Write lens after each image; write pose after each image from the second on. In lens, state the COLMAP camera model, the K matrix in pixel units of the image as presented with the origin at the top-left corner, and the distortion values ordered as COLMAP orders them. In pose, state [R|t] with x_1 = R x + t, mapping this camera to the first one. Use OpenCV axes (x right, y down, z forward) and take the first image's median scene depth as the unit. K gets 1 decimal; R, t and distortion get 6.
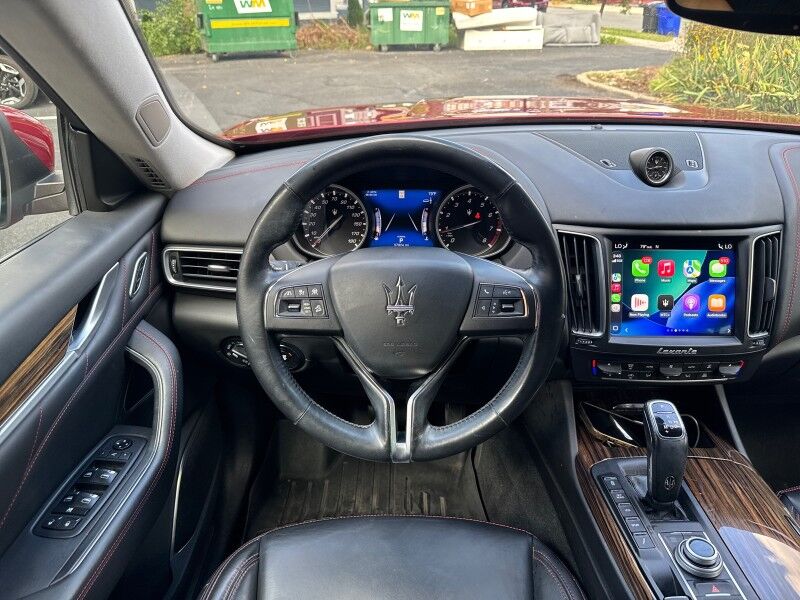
lens RADIAL K [[573.4, 0, 399.4], [0, 573.4, 303.1], [0, 0, 1]] dist [0.030025, -0.034179]
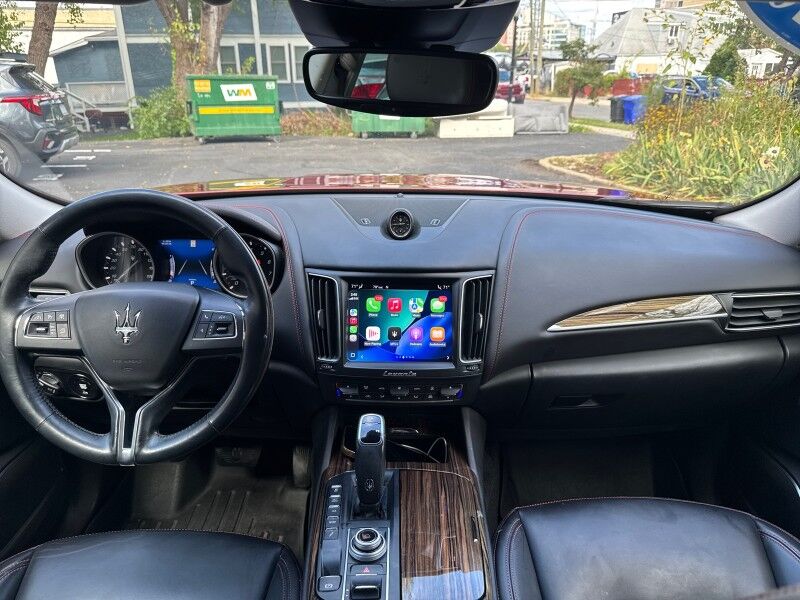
lens RADIAL K [[557.5, 0, 397.6], [0, 557.5, 310.9], [0, 0, 1]] dist [0.154110, -0.257607]
pose [[0.999930, 0.006885, 0.009648, 0.410653], [-0.005723, 0.993266, -0.115719, 0.077023], [-0.010380, 0.115656, 0.993235, -0.133848]]
